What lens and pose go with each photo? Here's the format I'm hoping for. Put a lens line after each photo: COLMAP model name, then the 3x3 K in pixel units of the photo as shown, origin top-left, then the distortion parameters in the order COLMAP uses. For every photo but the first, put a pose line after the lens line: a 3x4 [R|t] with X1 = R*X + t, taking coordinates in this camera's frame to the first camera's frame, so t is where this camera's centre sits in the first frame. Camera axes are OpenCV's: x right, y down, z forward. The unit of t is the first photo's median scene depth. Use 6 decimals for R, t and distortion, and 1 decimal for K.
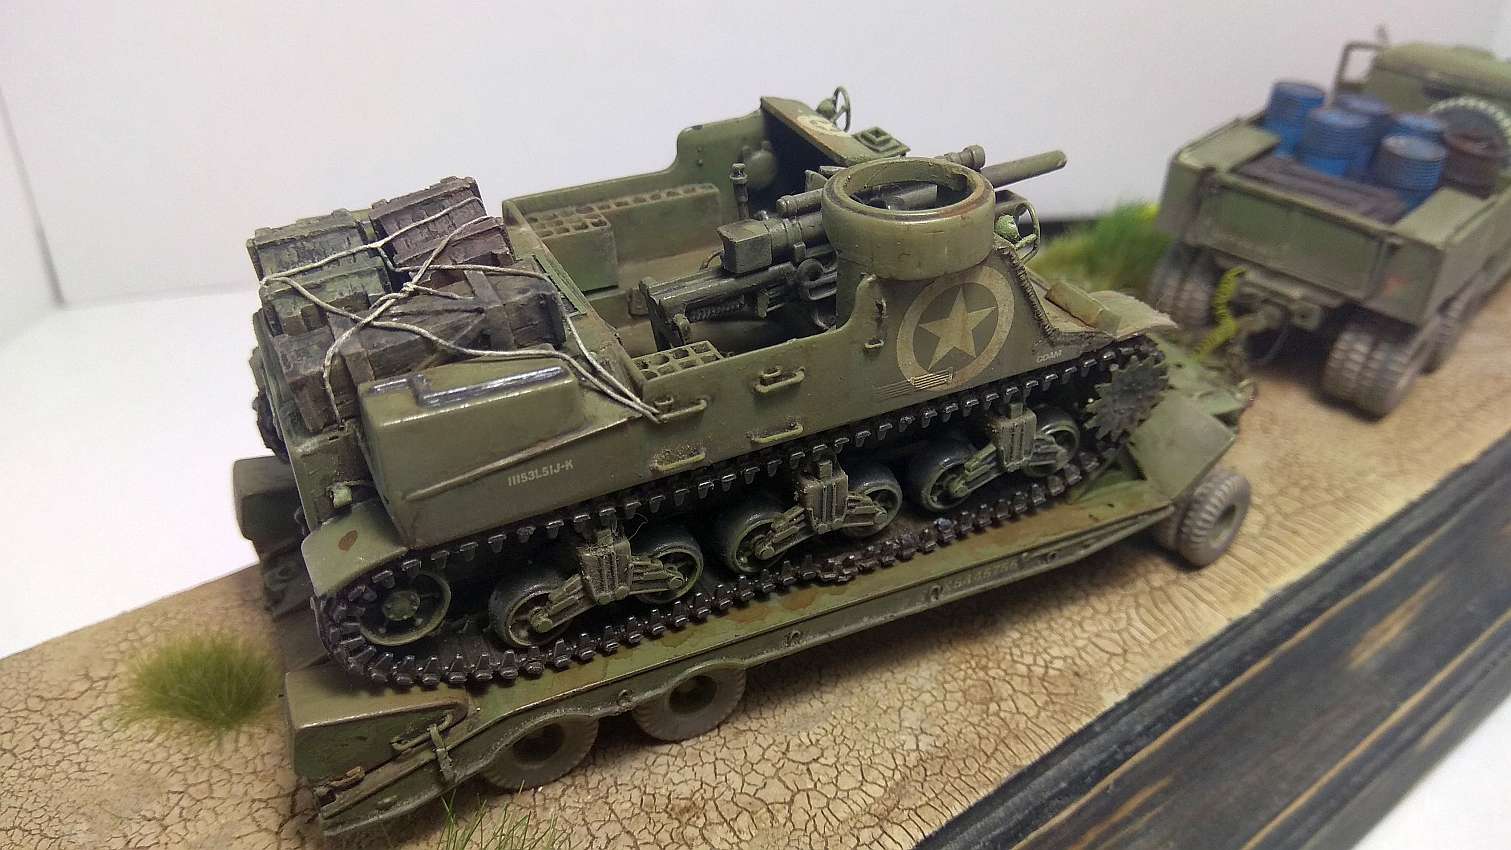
lens RADIAL K [[1242.8, 0, 755.5], [0, 1242.8, 425.0], [0, 0, 1]] dist [0.120230, -0.306938]
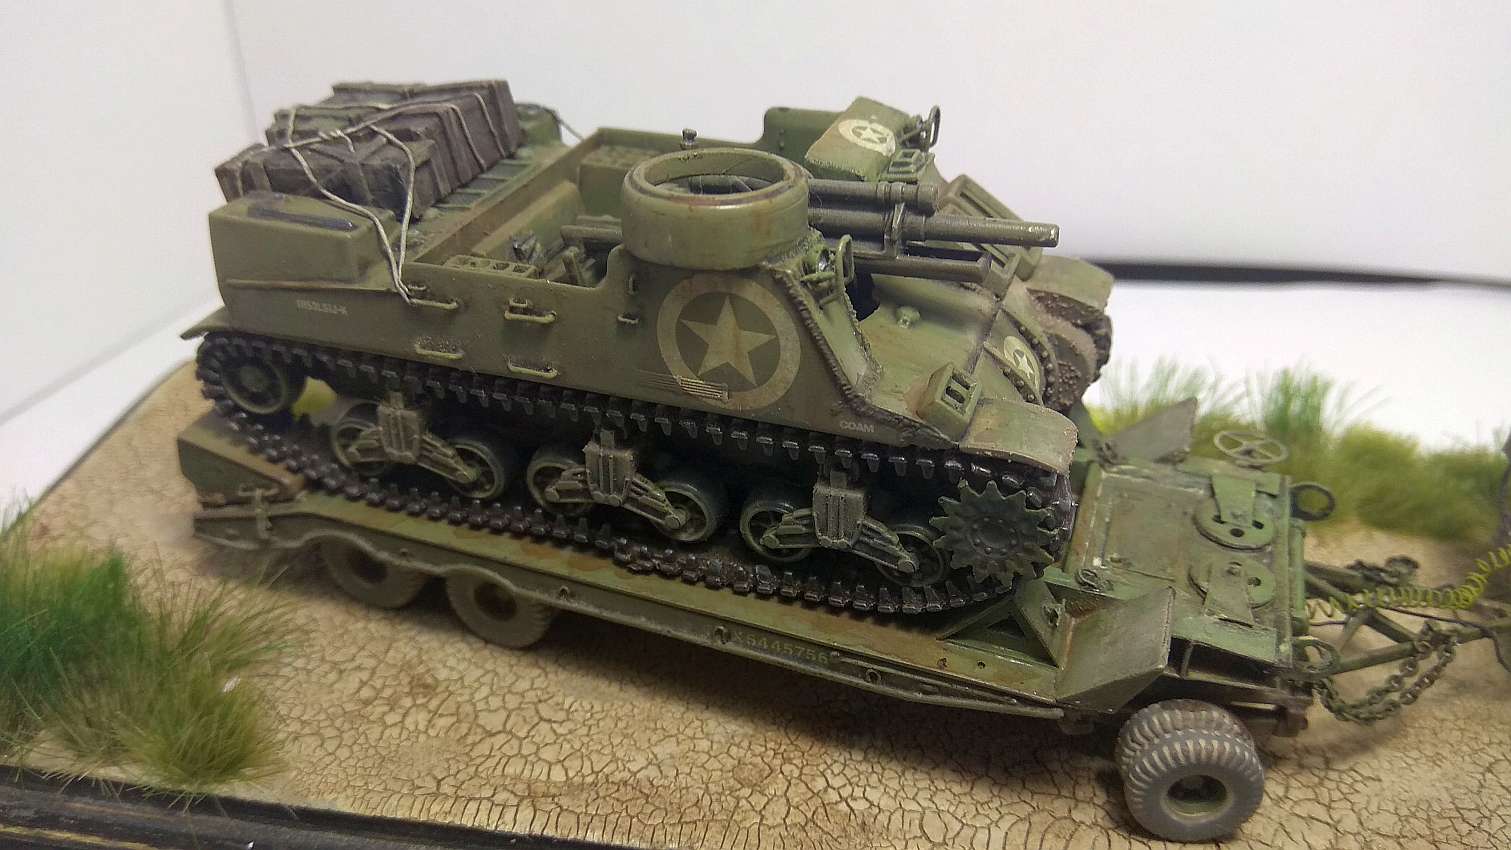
lens RADIAL K [[1242.8, 0, 755.5], [0, 1242.8, 425.0], [0, 0, 1]] dist [0.120230, -0.306938]
pose [[0.692352, 0.370157, -0.619380, 0.707177], [-0.395873, 0.912529, 0.102837, -0.115103], [0.603268, 0.173997, 0.778327, 0.295894]]
